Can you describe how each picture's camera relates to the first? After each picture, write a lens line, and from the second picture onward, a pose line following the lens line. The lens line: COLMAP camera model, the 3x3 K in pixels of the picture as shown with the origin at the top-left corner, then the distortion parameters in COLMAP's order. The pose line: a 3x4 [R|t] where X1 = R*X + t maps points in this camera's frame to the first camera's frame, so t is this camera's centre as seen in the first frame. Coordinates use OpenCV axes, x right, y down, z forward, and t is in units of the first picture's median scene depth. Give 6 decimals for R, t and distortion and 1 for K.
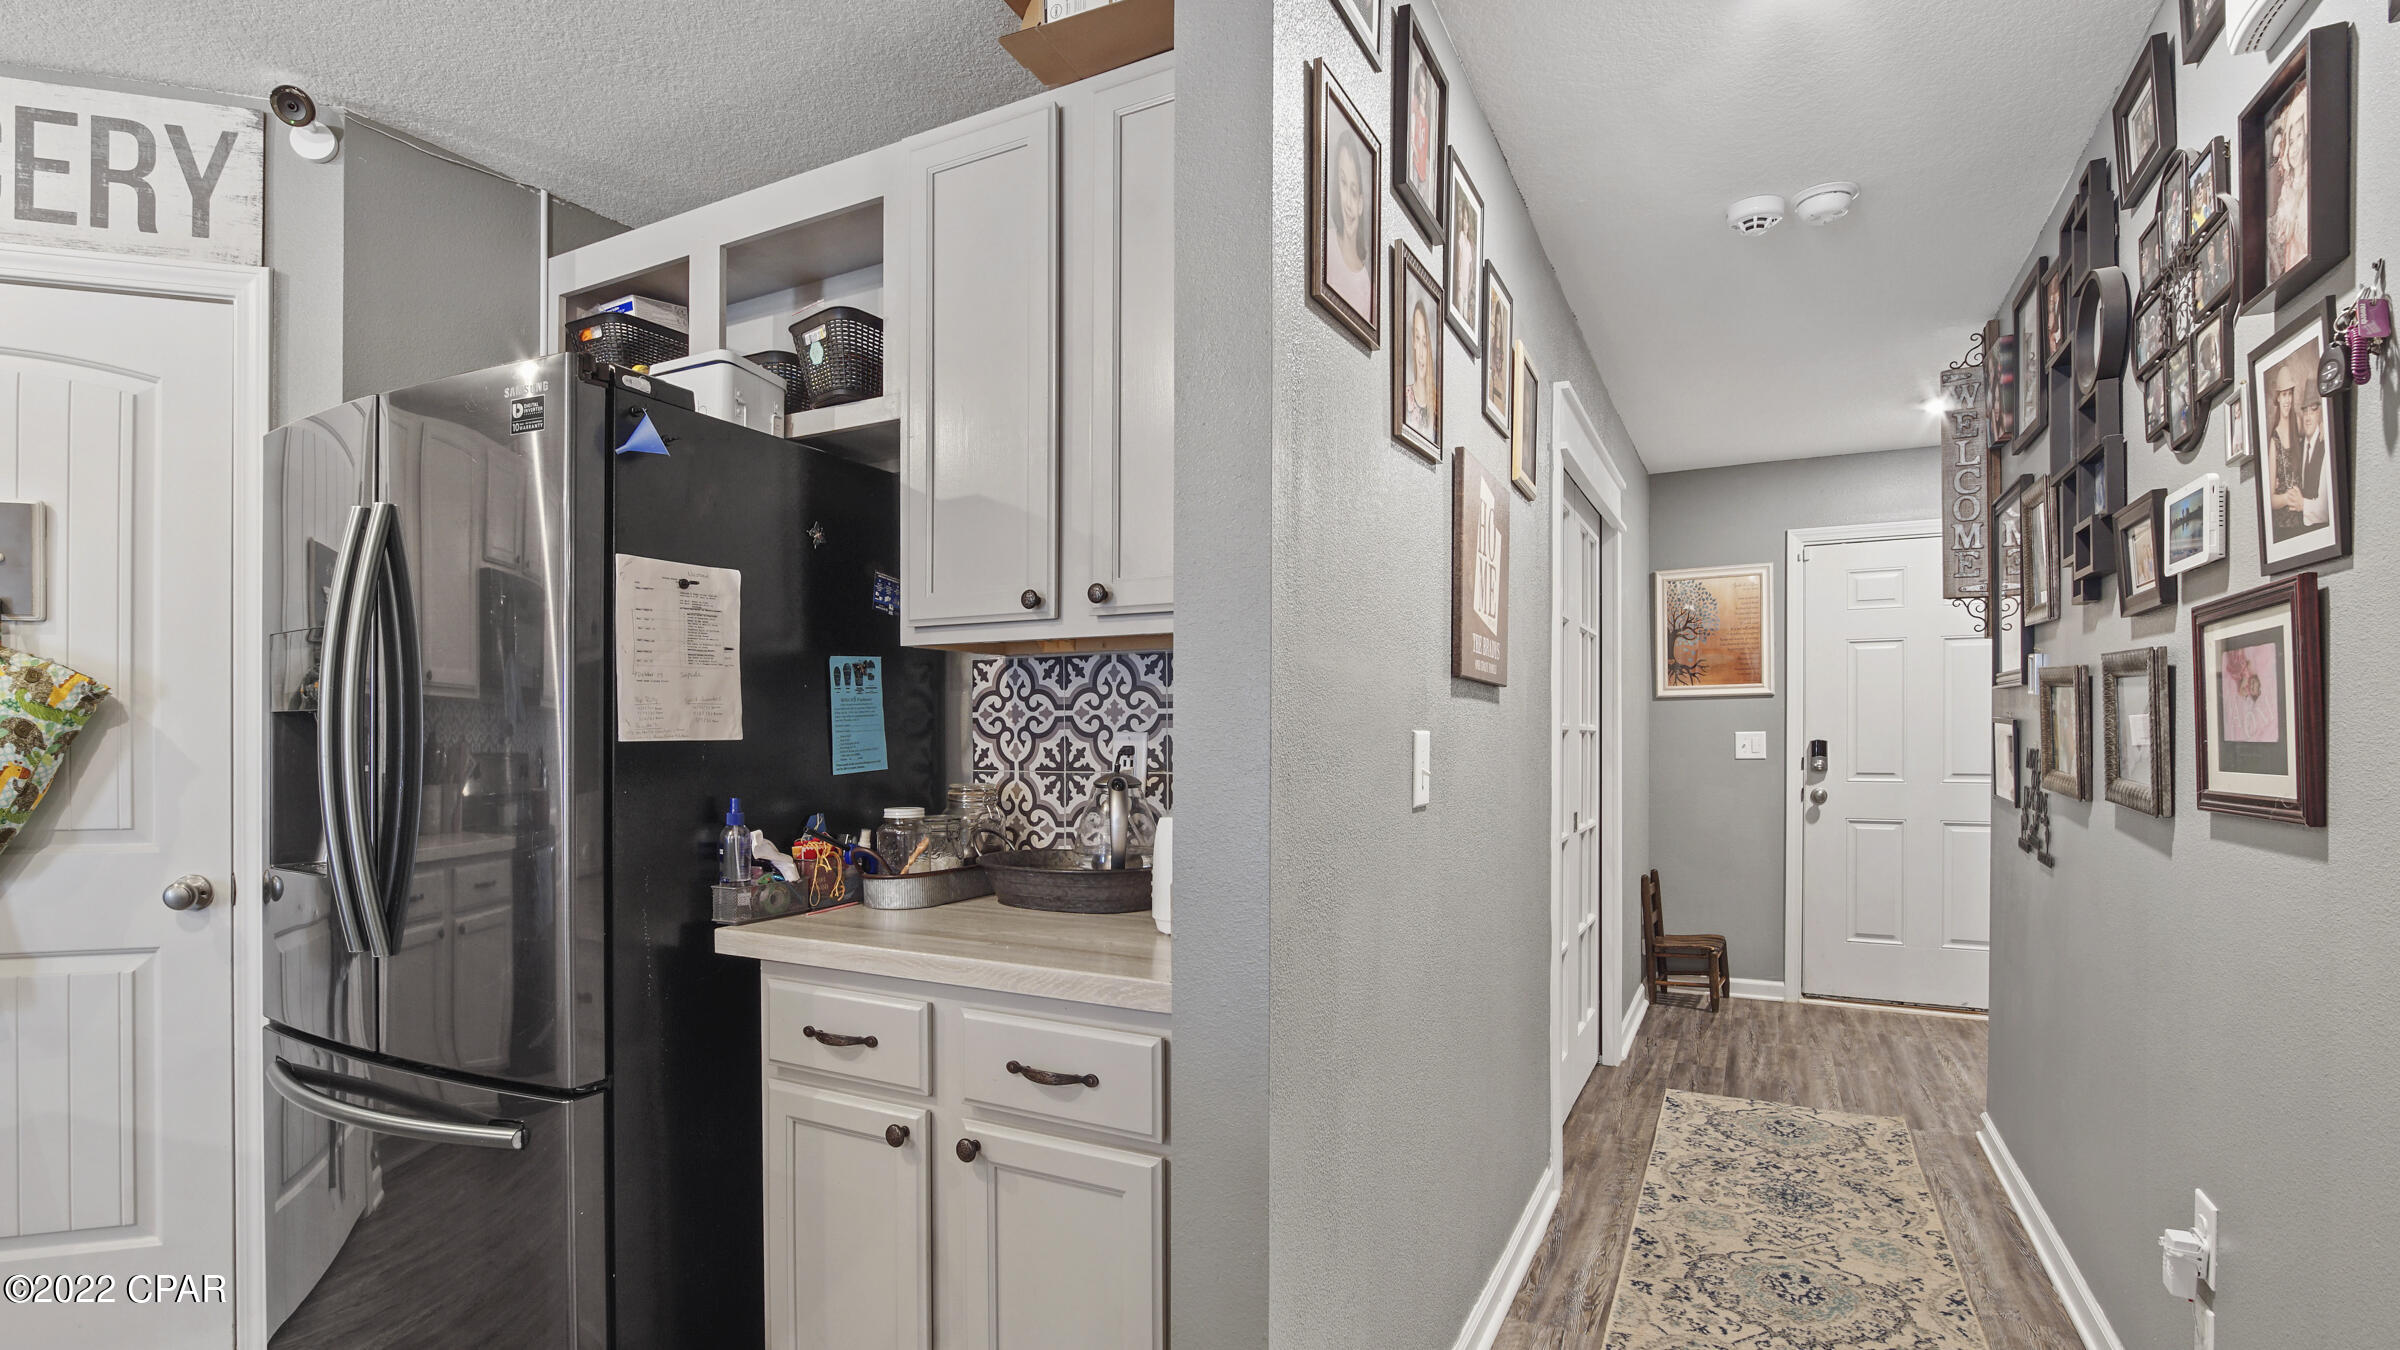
lens RADIAL K [[1111.7, 0, 1202.7], [0, 1111.7, 743.3], [0, 0, 1]] dist [-0.016078, 0.000259]
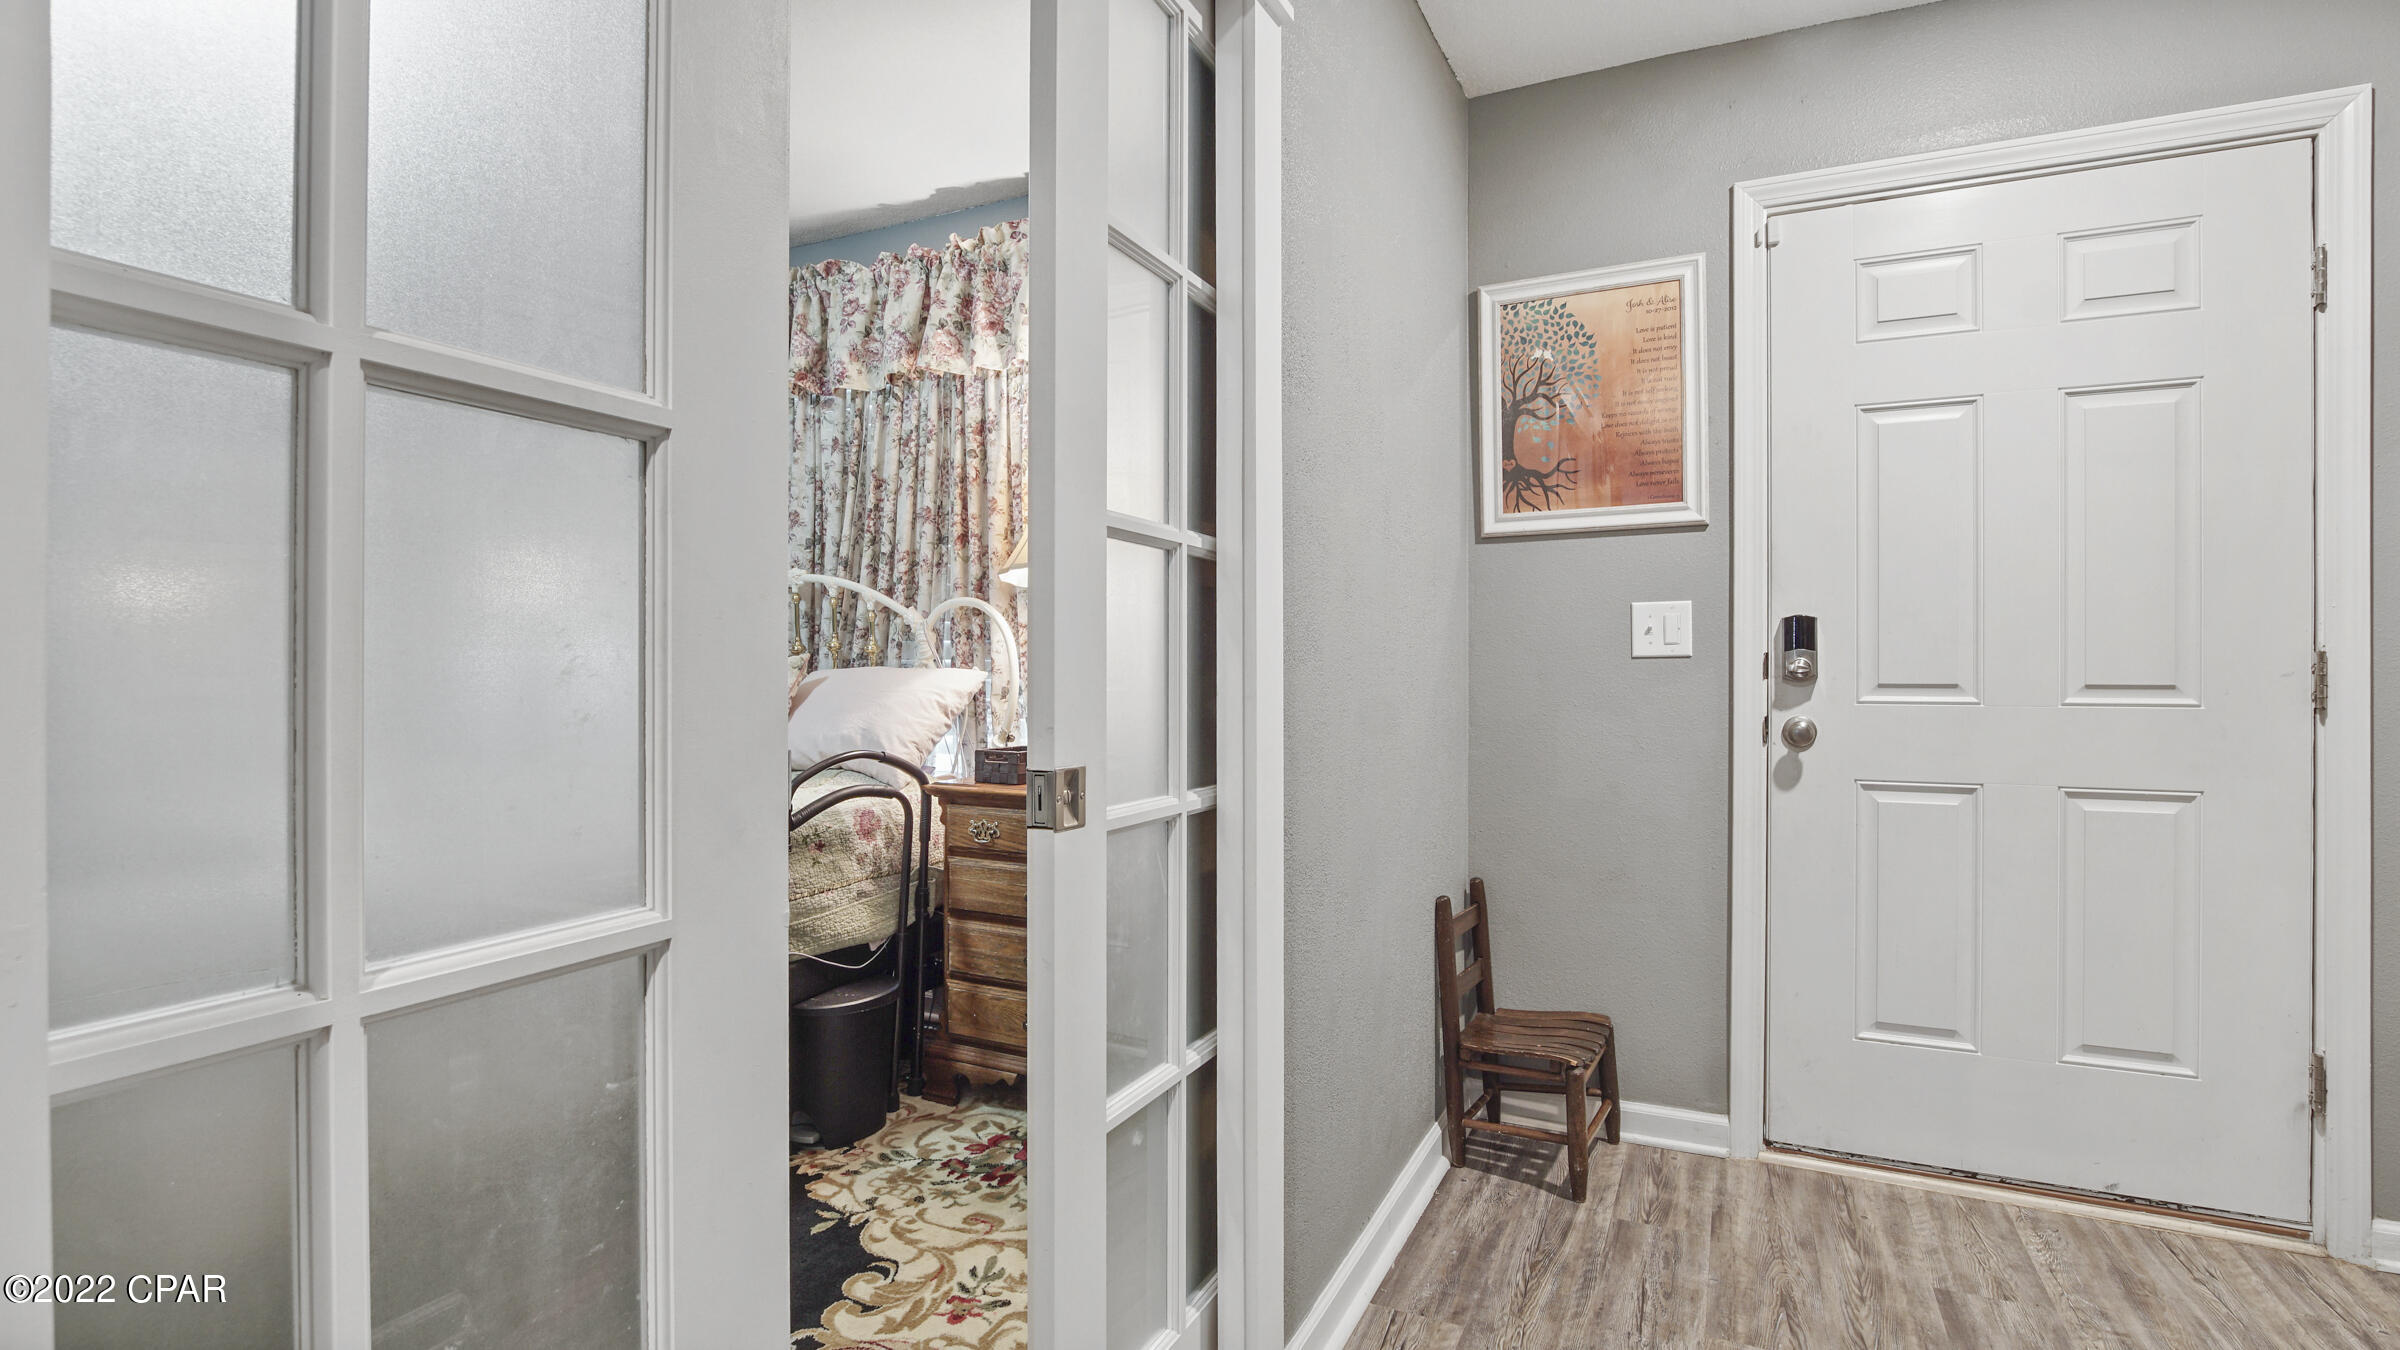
lens RADIAL K [[1153.0, 0, 1200.0], [0, 1153.0, 675.0], [0, 0, 1]] dist [-0.019167, 0.000277]
pose [[0.999437, 0.001922, 0.033506, 0.545279], [-0.001794, 0.999991, -0.003847, 0.048818], [-0.033513, 0.003785, 0.999431, 0.993945]]
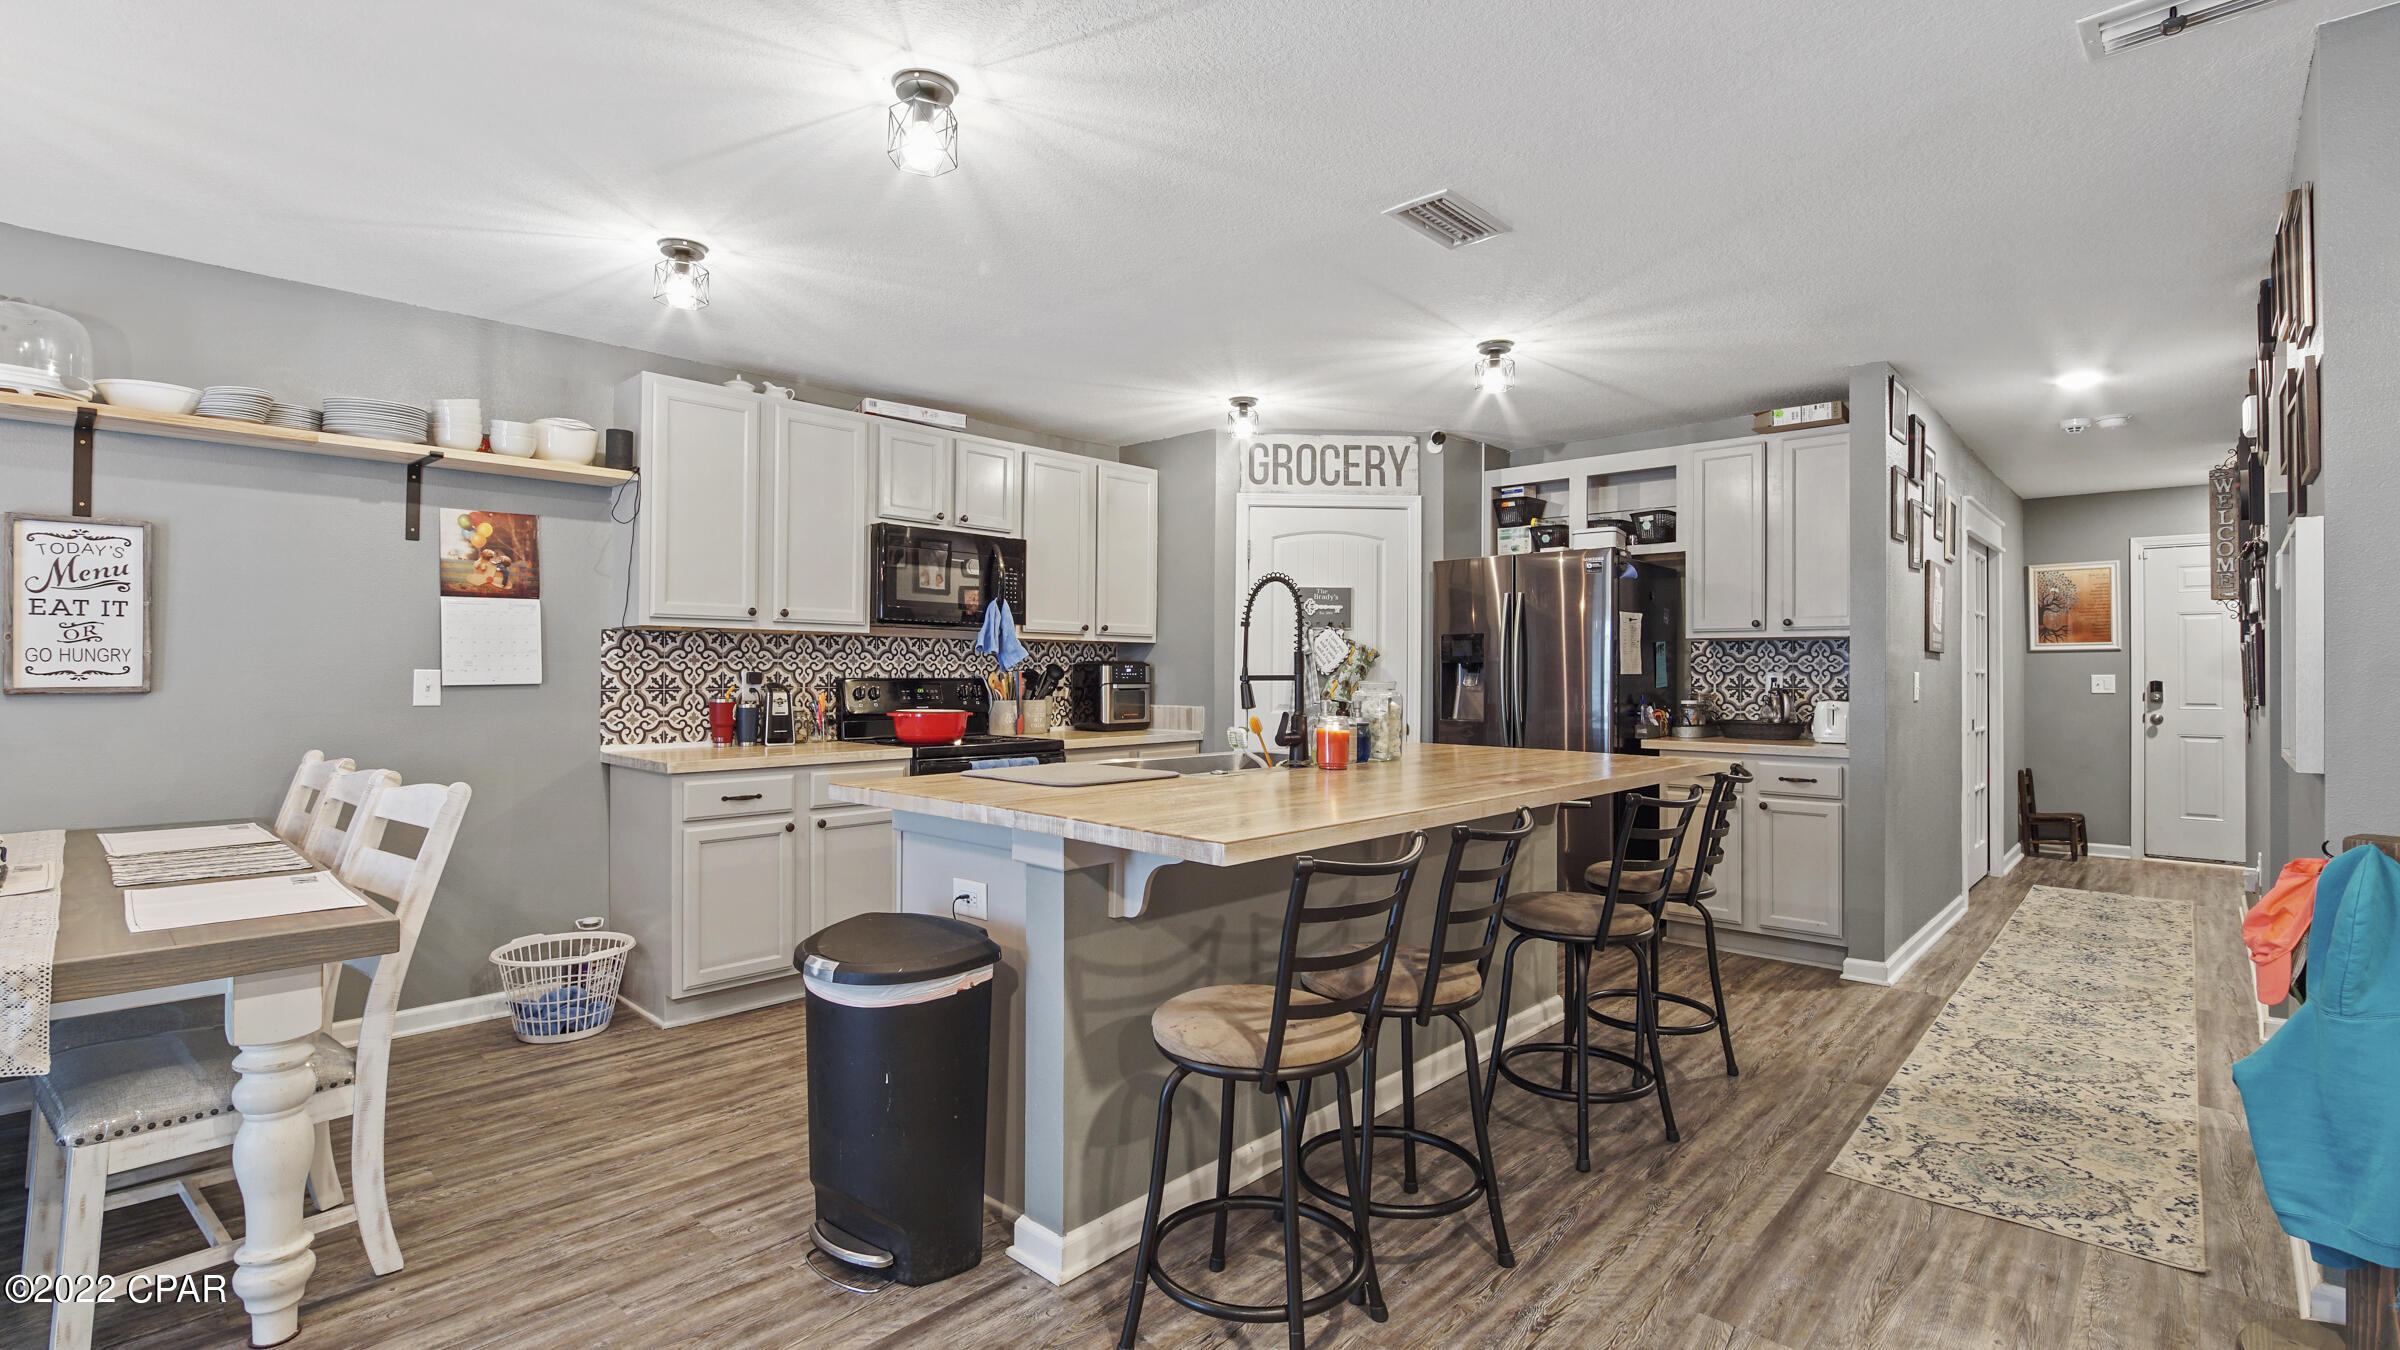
lens RADIAL K [[1101.6, 0, 1198.4], [0, 1101.6, 659.7], [0, 0, 1]] dist [-0.017692, 0.000523]
pose [[0.962931, 0.003619, -0.269723, -0.541815], [-0.009368, 0.999756, -0.020028, 0.019146], [0.269584, 0.021812, 0.962730, -1.425034]]
